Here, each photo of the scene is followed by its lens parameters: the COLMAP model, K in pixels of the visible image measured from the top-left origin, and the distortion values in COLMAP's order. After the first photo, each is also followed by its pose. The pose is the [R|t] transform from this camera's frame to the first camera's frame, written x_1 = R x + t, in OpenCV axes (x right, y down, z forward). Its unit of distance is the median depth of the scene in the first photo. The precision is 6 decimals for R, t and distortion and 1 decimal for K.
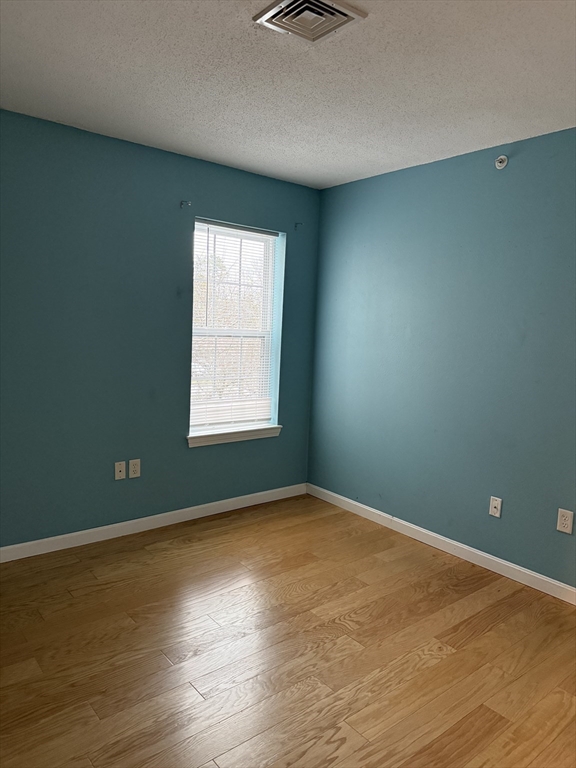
lens RADIAL K [[544.6, 0, 285.1], [0, 544.6, 386.4], [0, 0, 1]] dist [0.060597, -0.075106]
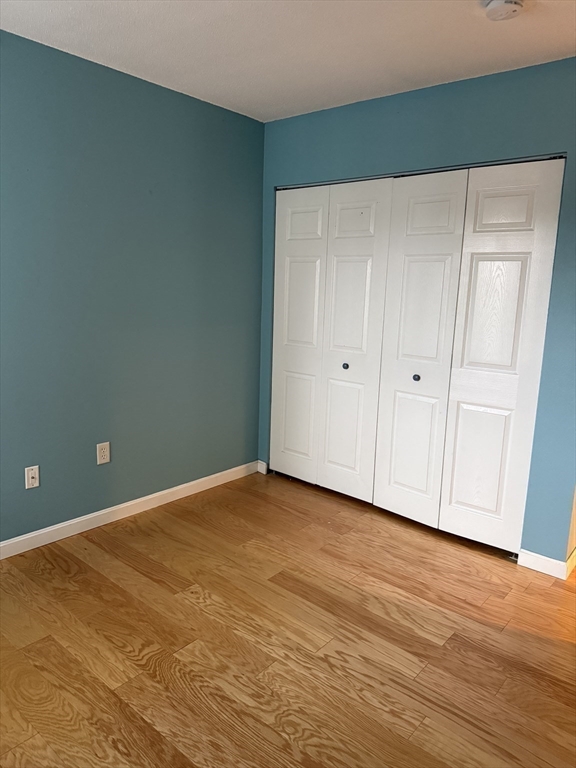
lens RADIAL K [[544.6, 0, 285.1], [0, 544.6, 386.4], [0, 0, 1]] dist [0.060597, -0.075106]
pose [[-0.183706, -0.225583, 0.956747, -0.607453], [0.070767, 0.967751, 0.241766, -0.129202], [-0.980431, 0.112120, -0.161818, 0.885708]]
